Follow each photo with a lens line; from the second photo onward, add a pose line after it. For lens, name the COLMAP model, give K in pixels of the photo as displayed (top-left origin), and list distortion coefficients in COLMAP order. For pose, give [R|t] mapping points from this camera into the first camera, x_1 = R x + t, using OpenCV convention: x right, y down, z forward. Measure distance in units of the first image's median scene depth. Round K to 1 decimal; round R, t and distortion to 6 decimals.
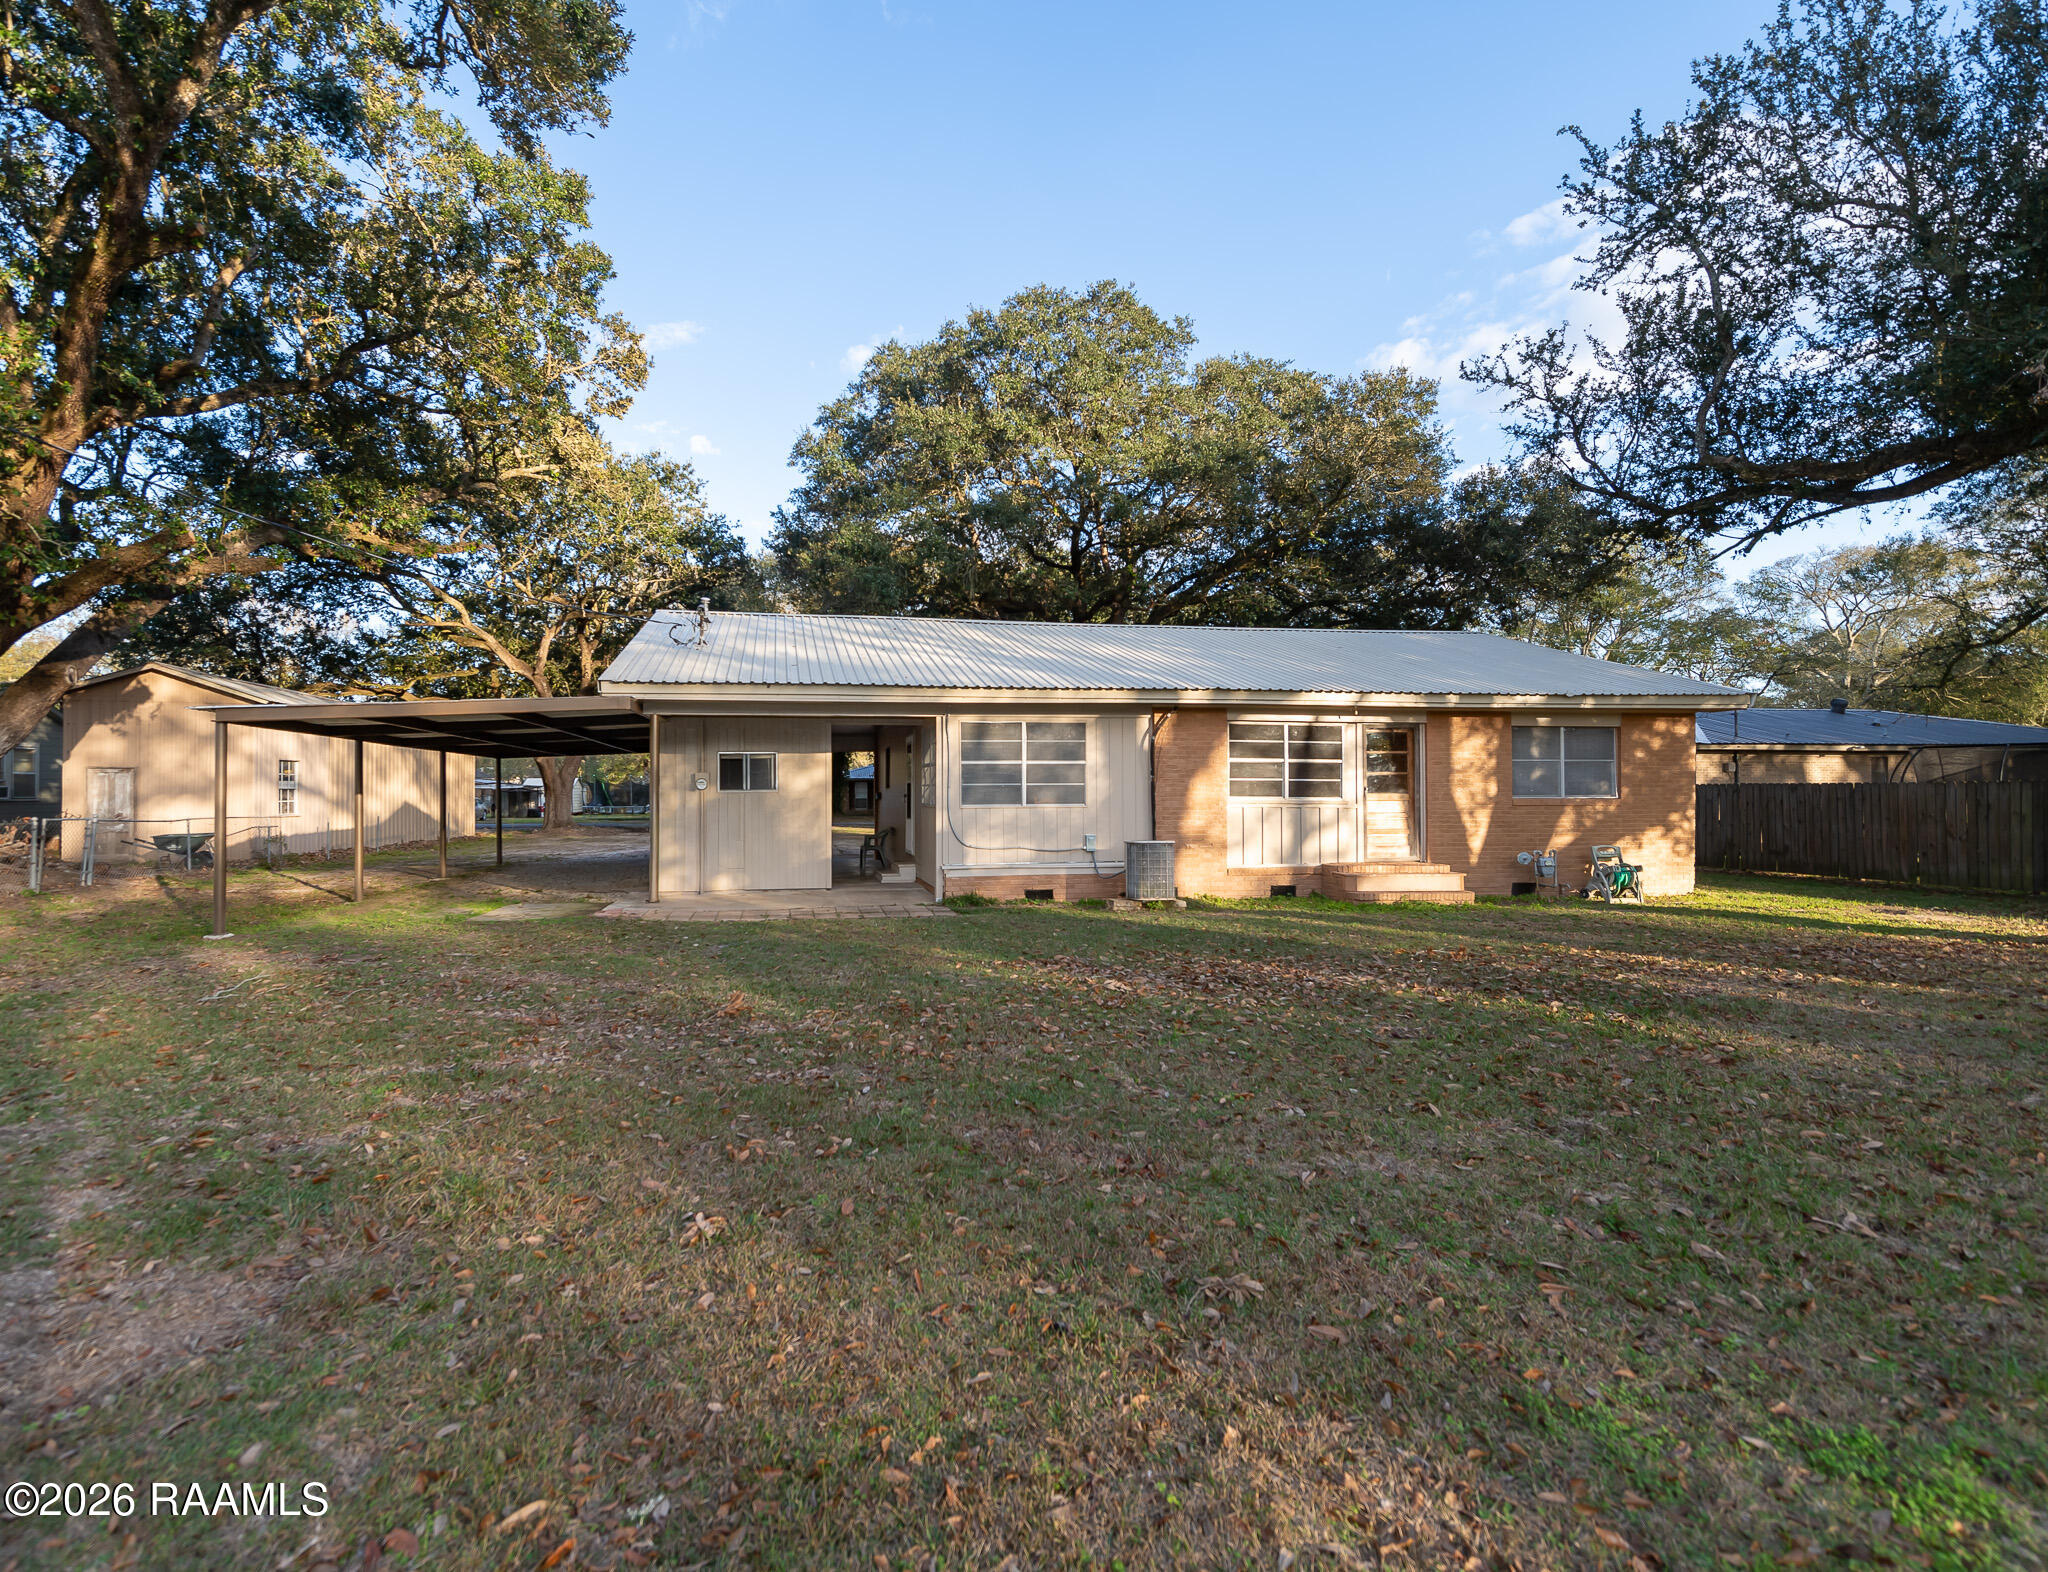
lens RADIAL K [[979.1, 0, 1006.1], [0, 979.1, 779.0], [0, 0, 1]] dist [0.012434, -0.000311]
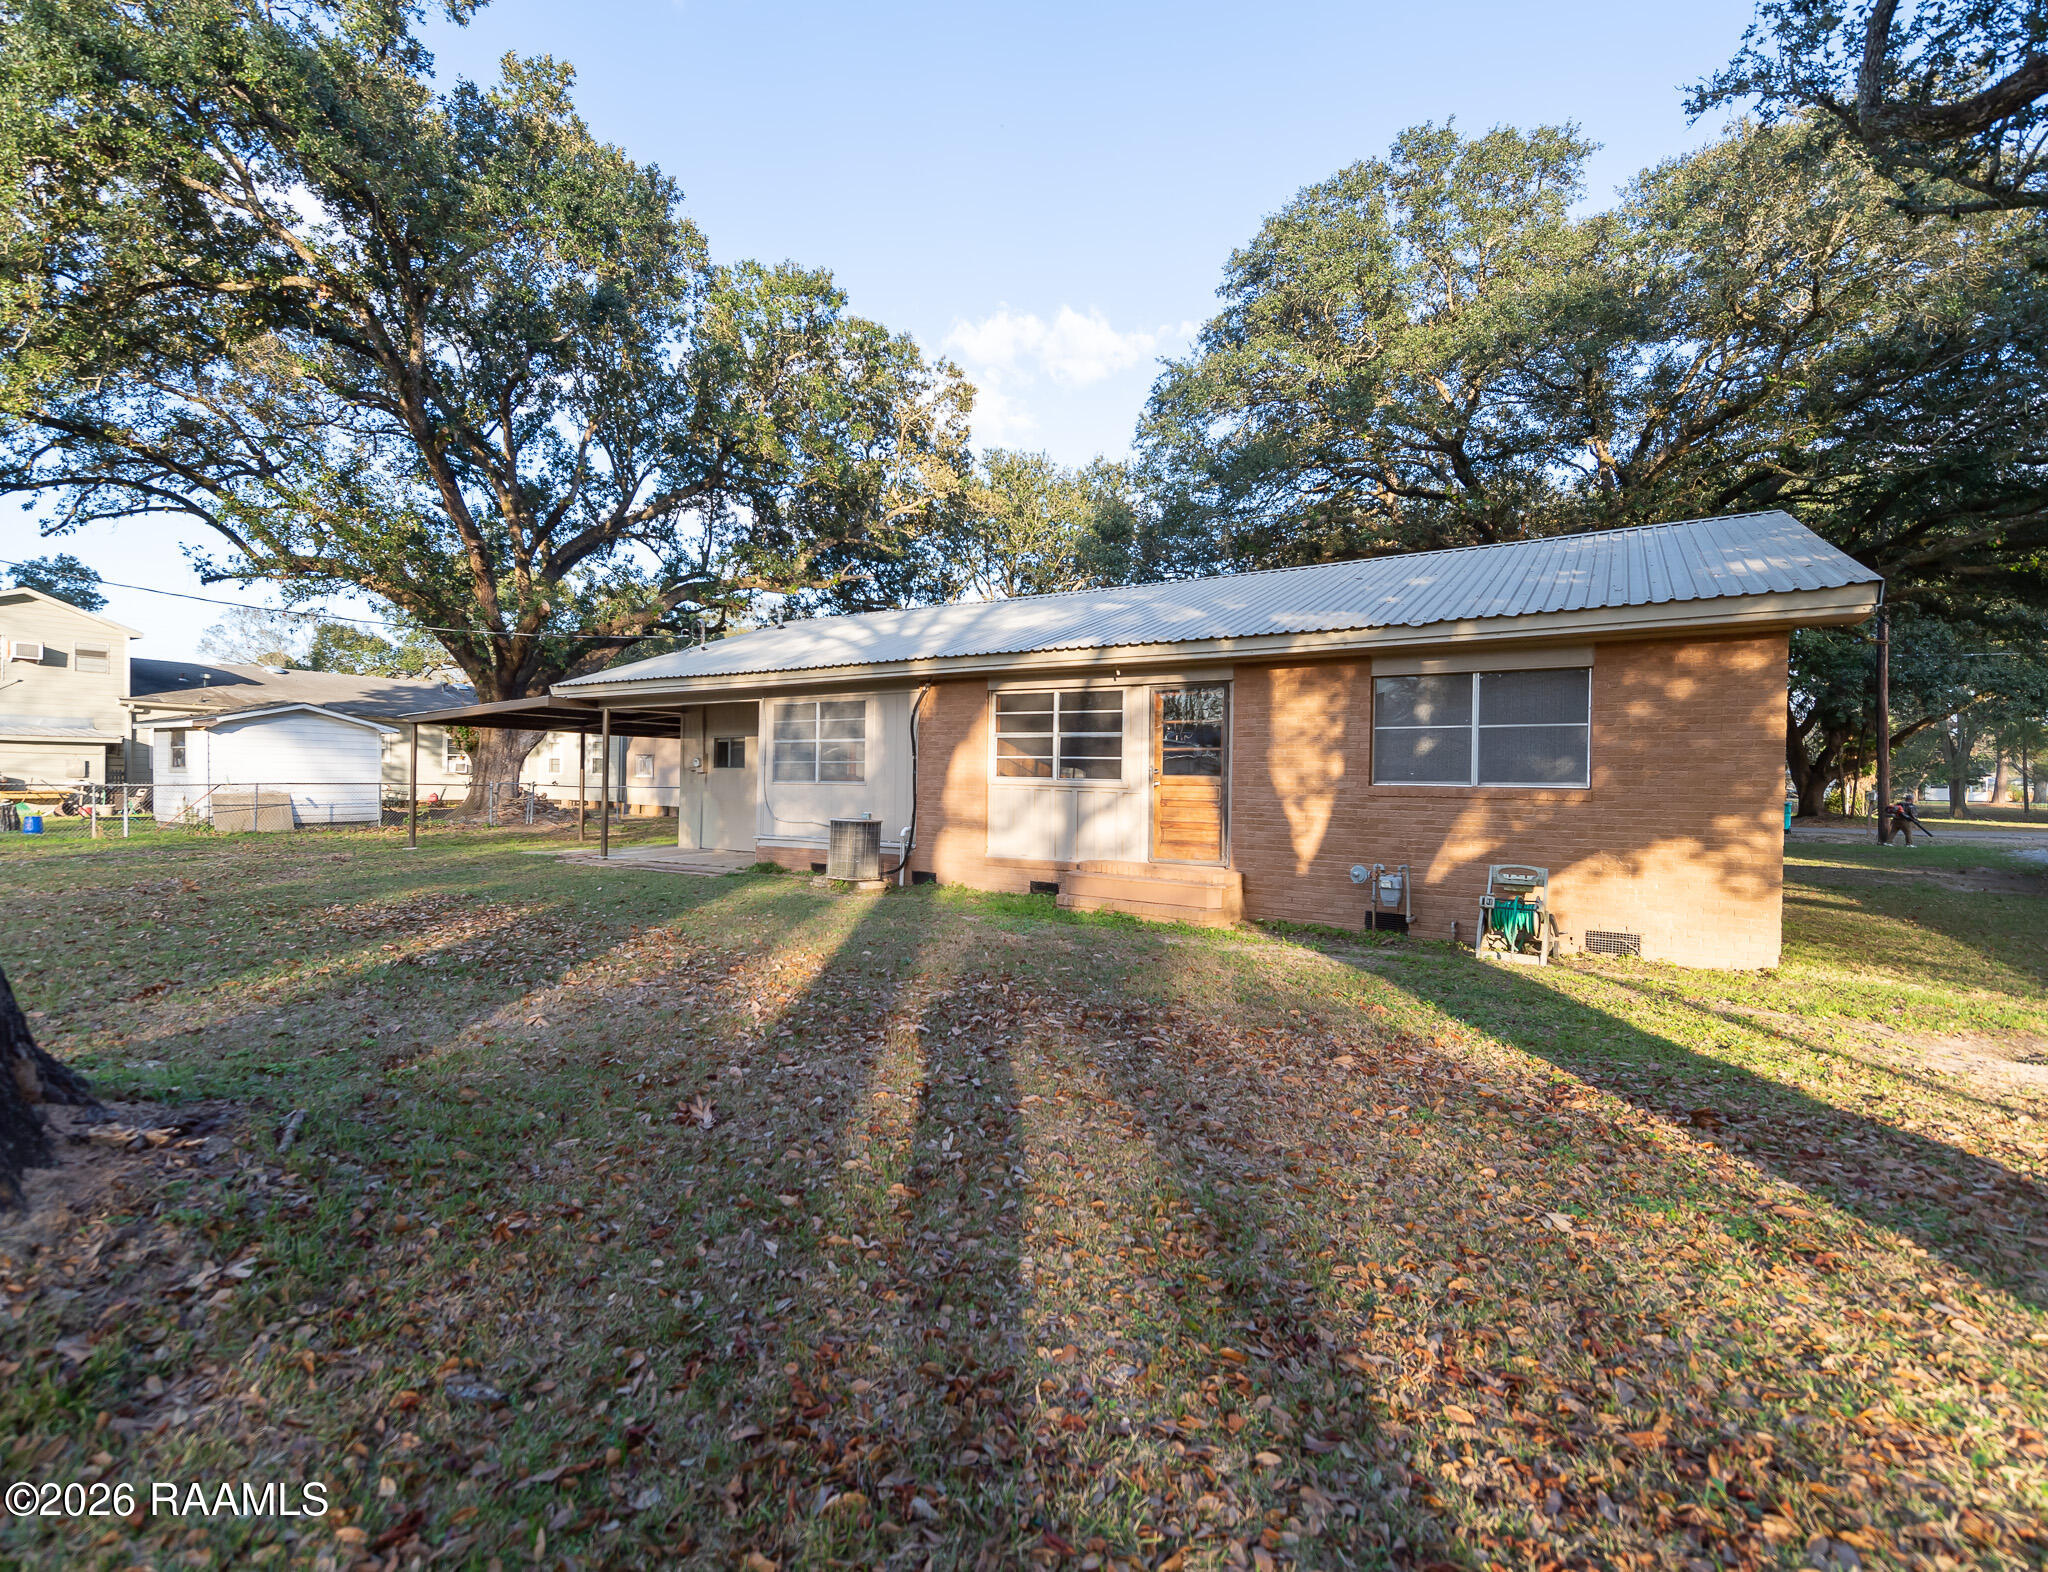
lens RADIAL K [[979.1, 0, 1006.1], [0, 979.1, 779.0], [0, 0, 1]] dist [0.012434, -0.000311]
pose [[0.728601, 0.012918, -0.684816, 0.809550], [0.004778, 0.999702, 0.023942, -0.000916], [0.684922, -0.020716, 0.728322, 0.351726]]
